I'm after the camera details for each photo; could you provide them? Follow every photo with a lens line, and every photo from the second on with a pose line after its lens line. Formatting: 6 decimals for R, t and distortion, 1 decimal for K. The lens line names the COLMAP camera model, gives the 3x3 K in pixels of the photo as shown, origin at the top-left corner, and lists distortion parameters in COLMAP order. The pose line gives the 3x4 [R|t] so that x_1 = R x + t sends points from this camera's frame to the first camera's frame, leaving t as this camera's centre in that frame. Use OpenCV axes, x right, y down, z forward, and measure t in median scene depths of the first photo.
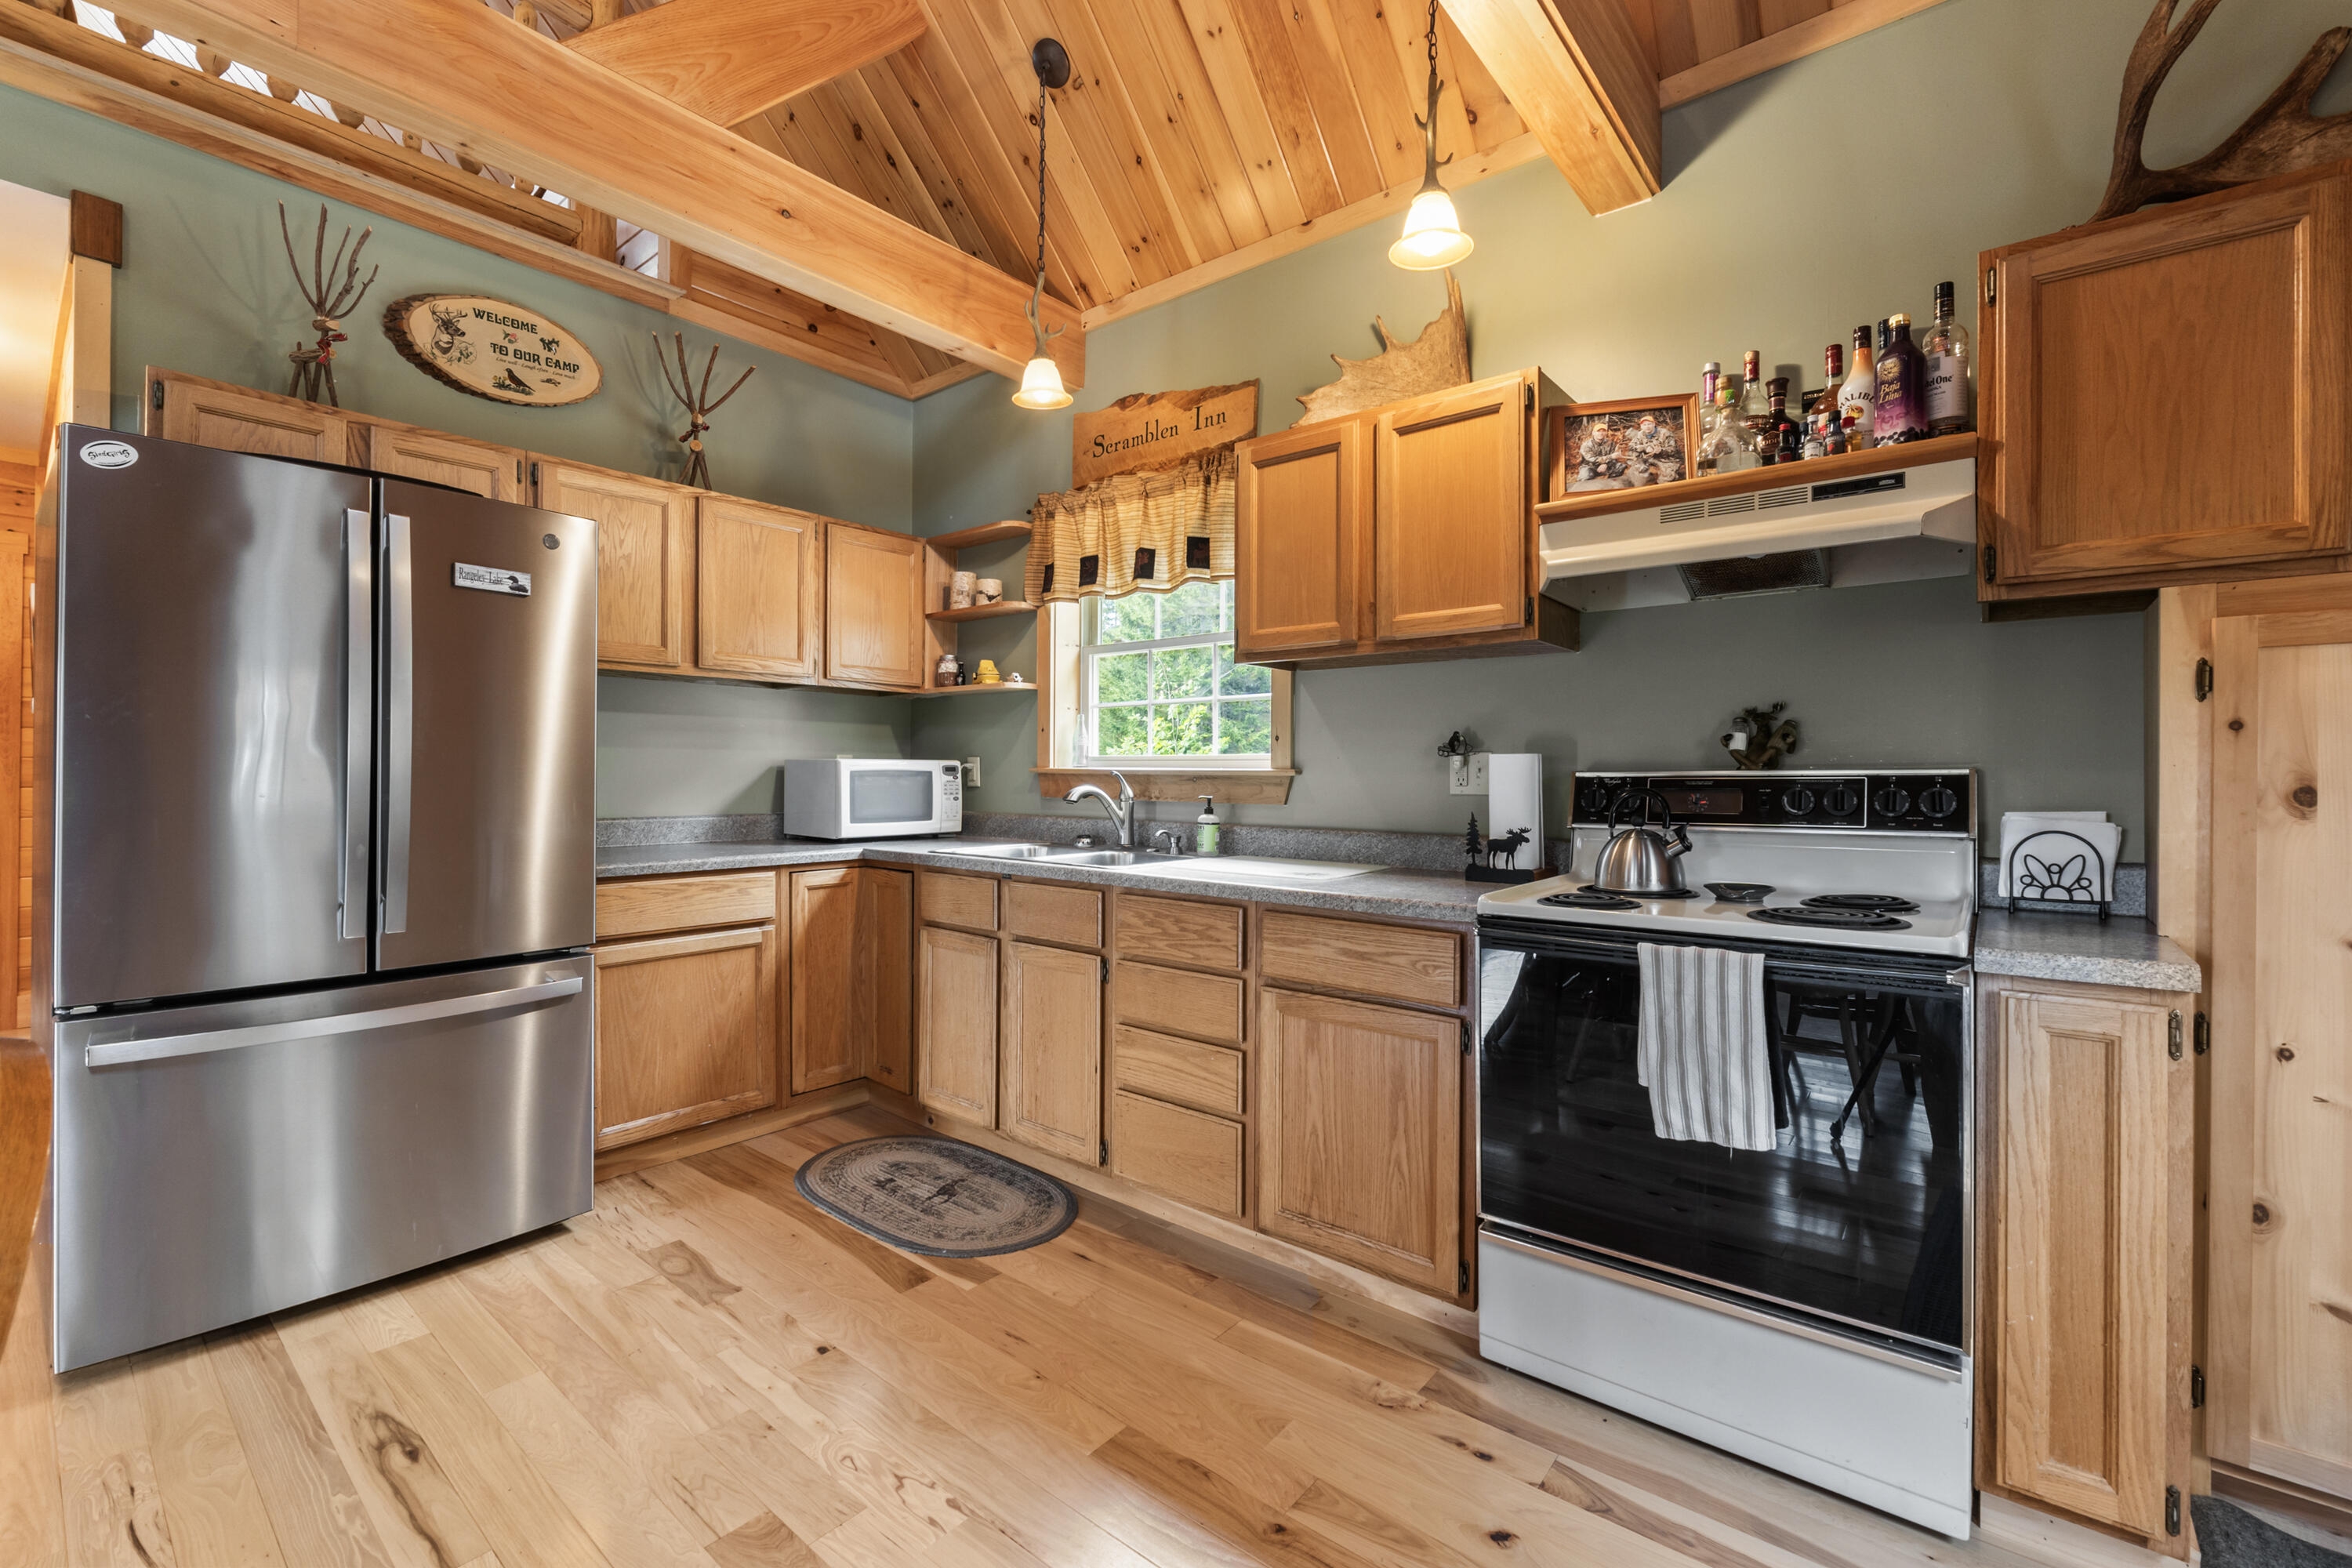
lens RADIAL K [[983.6, 0, 1178.9], [0, 983.6, 773.6], [0, 0, 1]] dist [-0.009968, 0.000375]
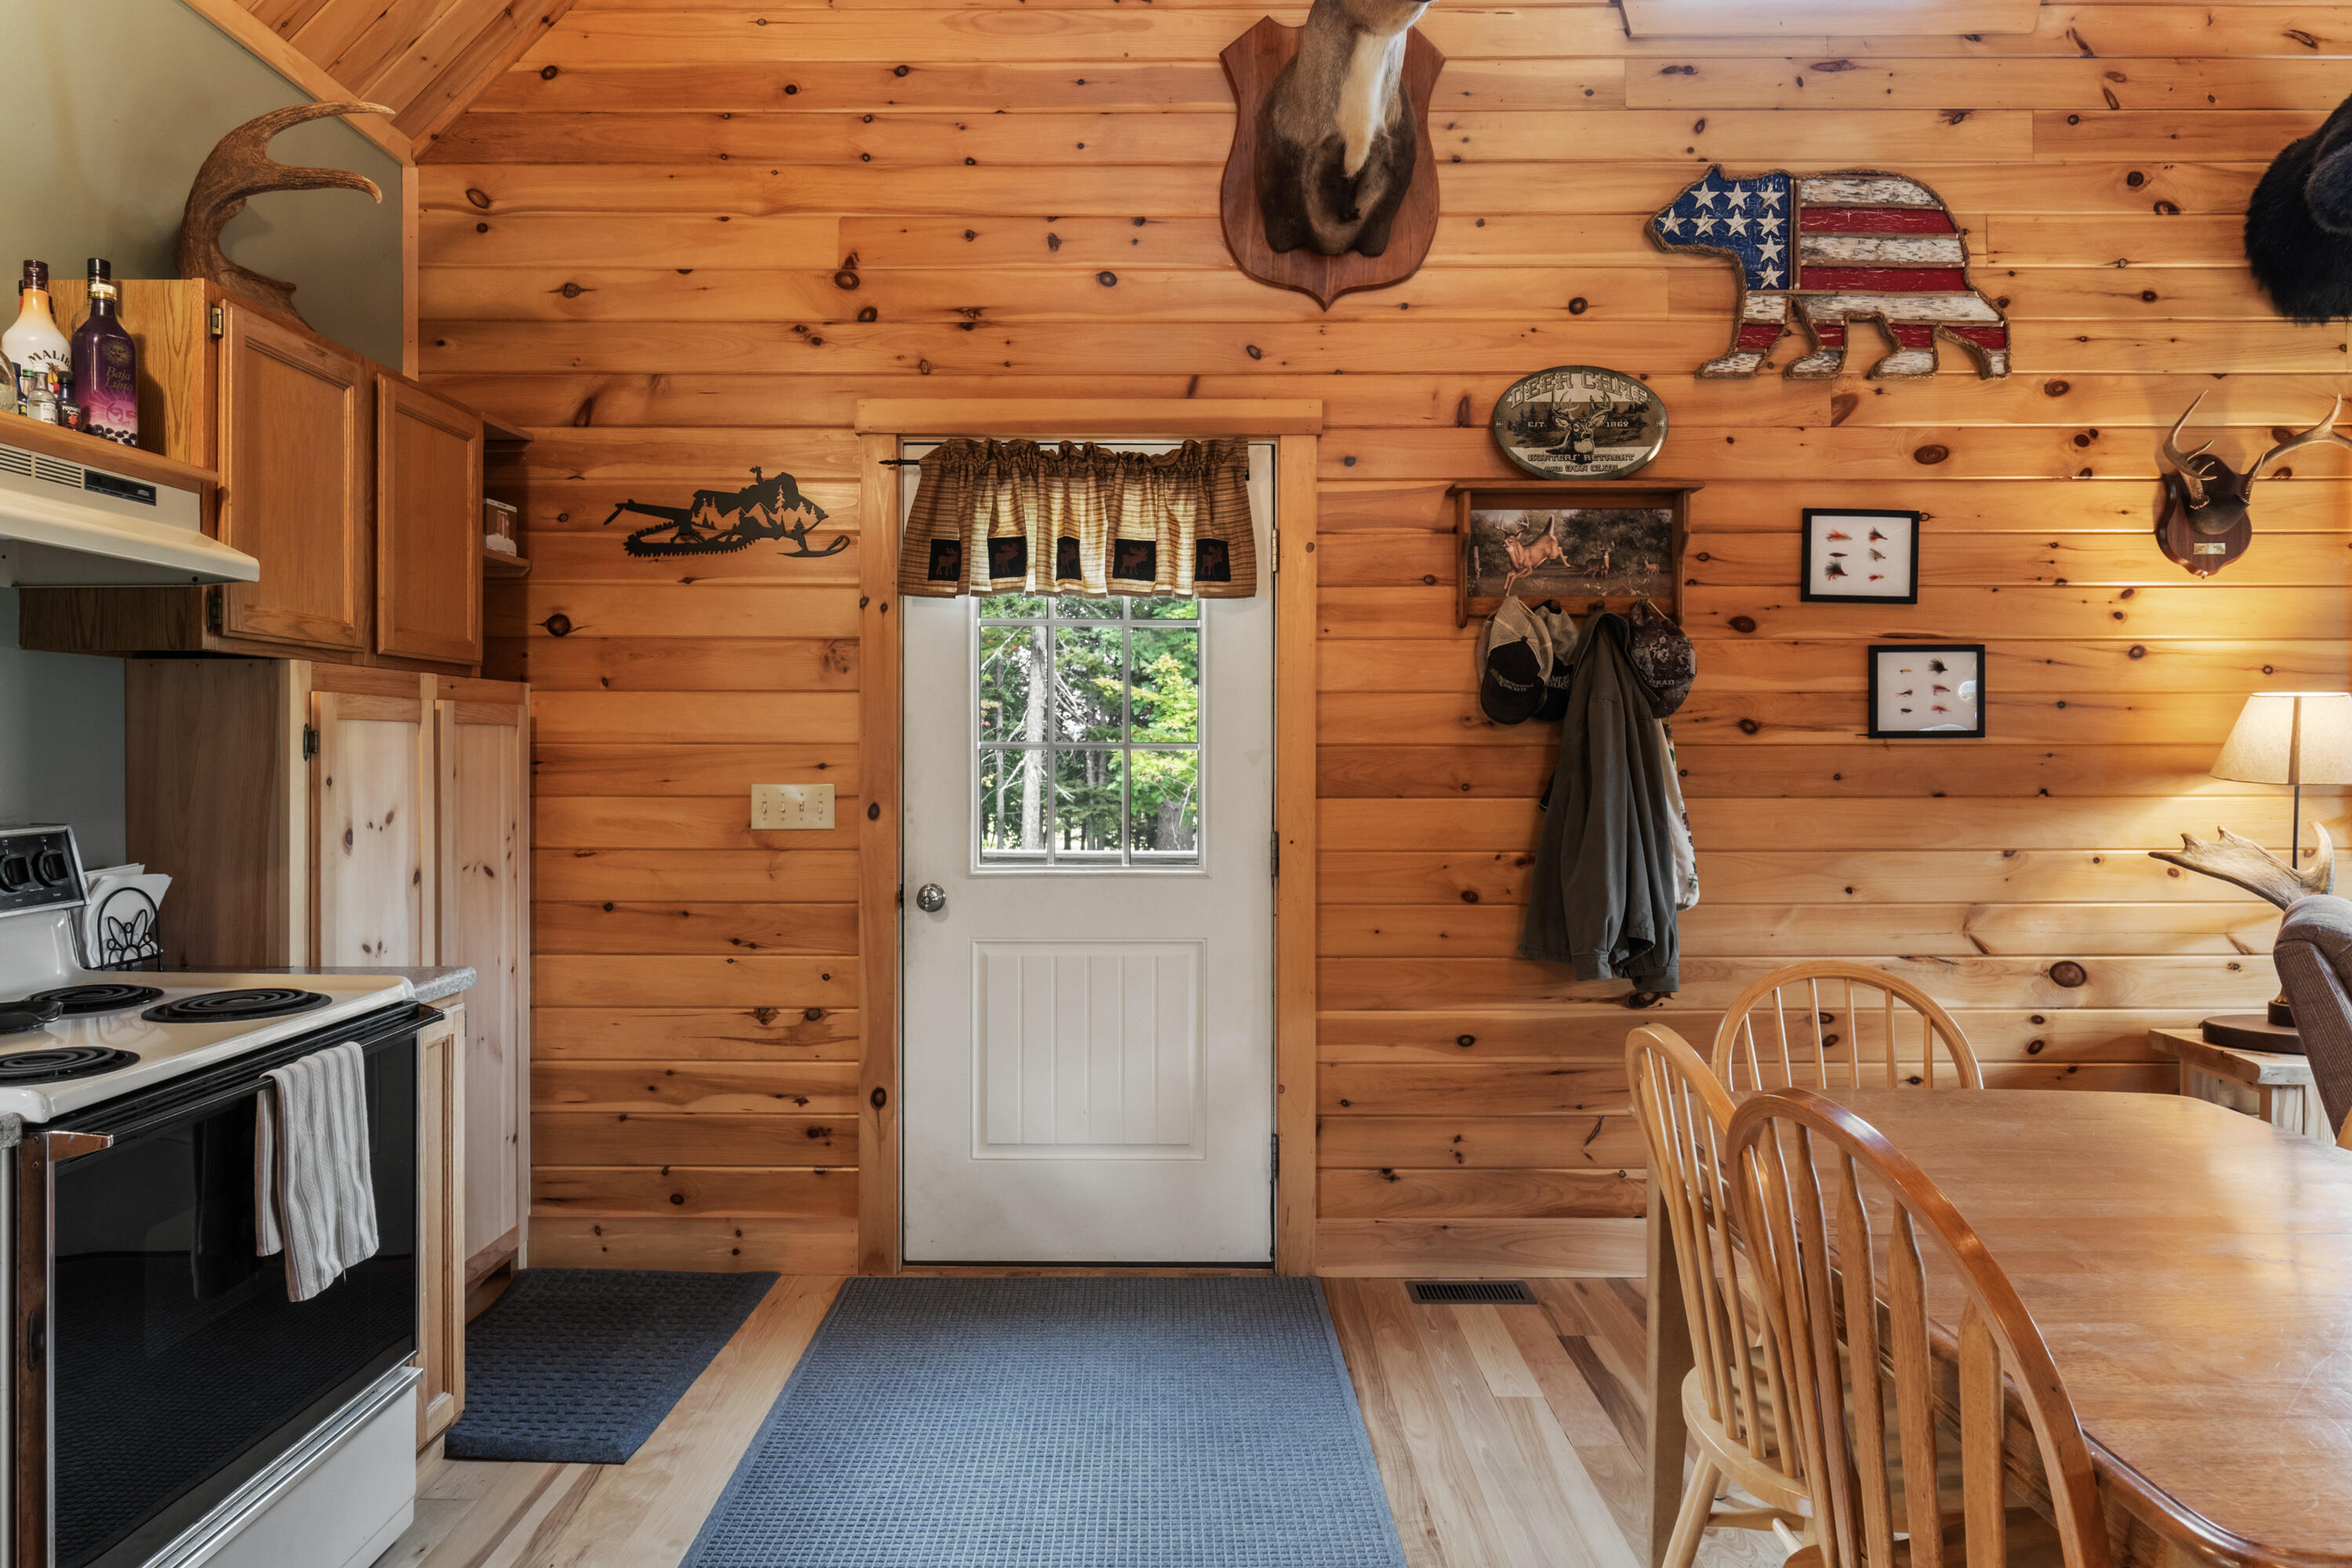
lens RADIAL K [[1408.2, 0, 1180.4], [0, 1408.2, 744.0], [0, 0, 1]] dist [-0.000642, -0.002542]
pose [[-0.636947, -0.002136, 0.770905, -0.581143], [-0.005253, 0.999985, -0.001568, -0.060671], [-0.770890, -0.005048, -0.636949, 0.795499]]
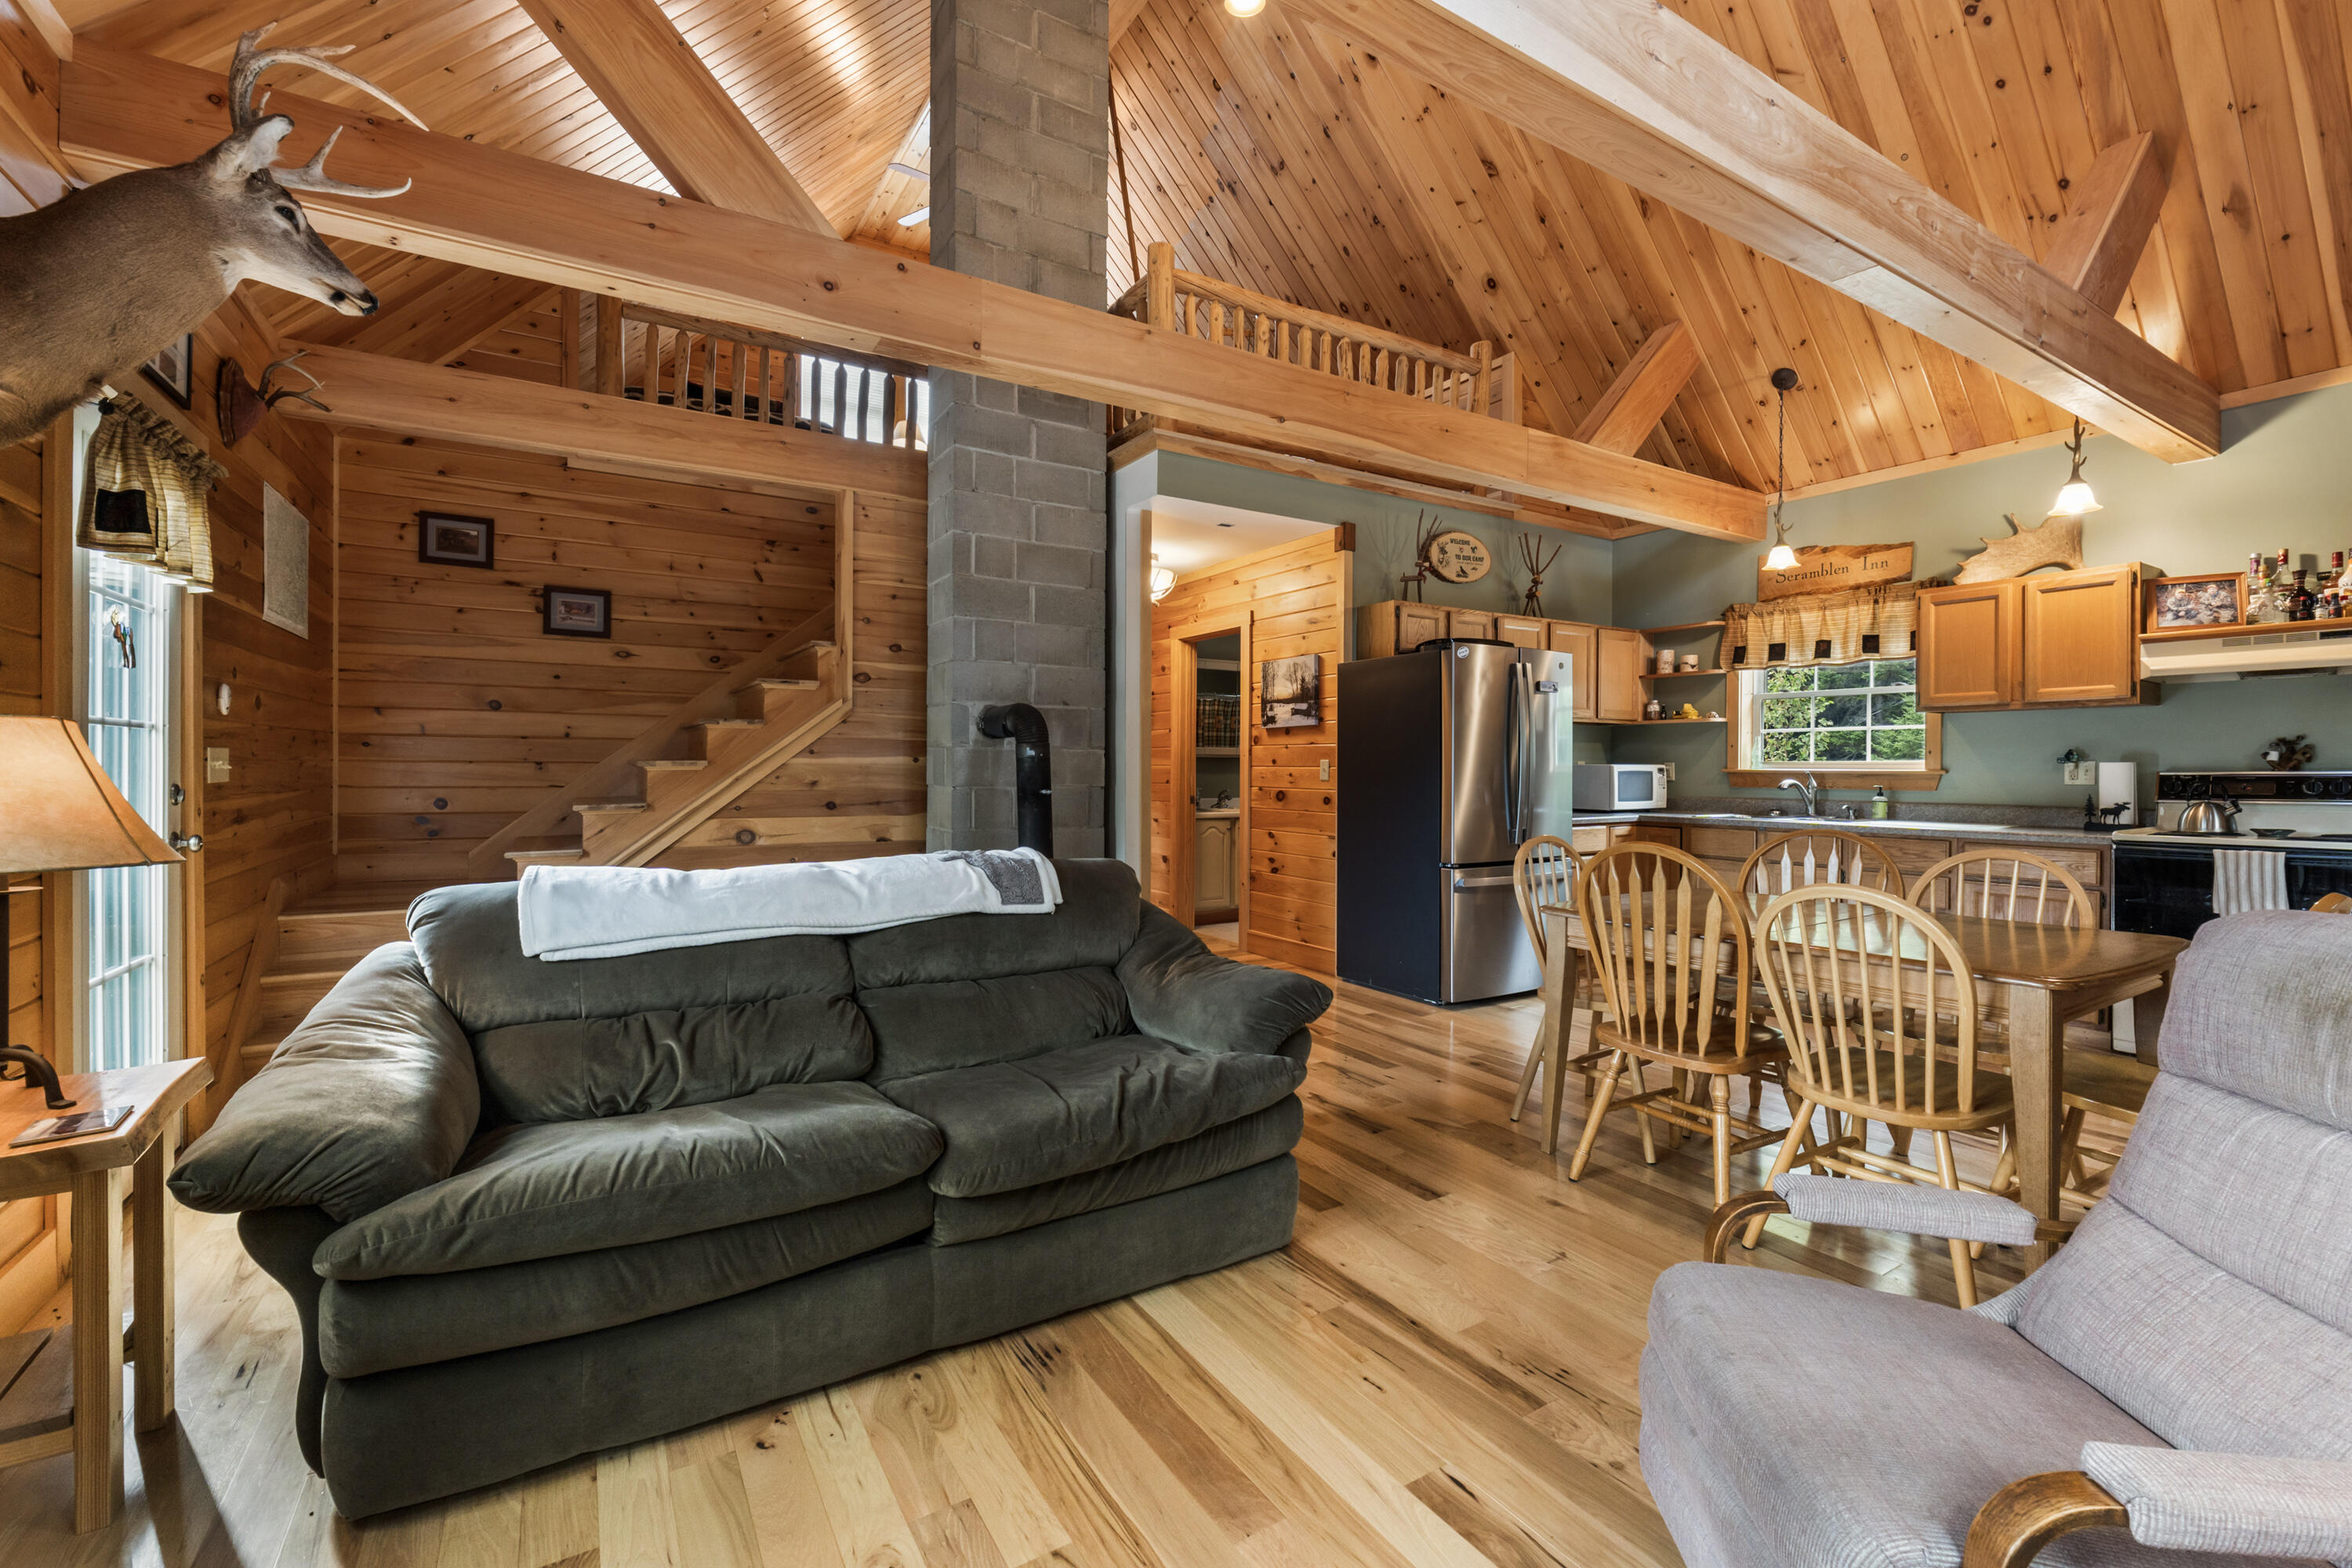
lens RADIAL K [[984.8, 0, 1182.6], [0, 984.8, 776.0], [0, 0, 1]] dist [-0.007950, -0.000210]
pose [[0.946111, -0.002428, -0.323832, -0.715433], [0.005108, 0.999959, 0.007424, -0.016774], [0.323801, -0.008678, 0.946085, -1.288860]]
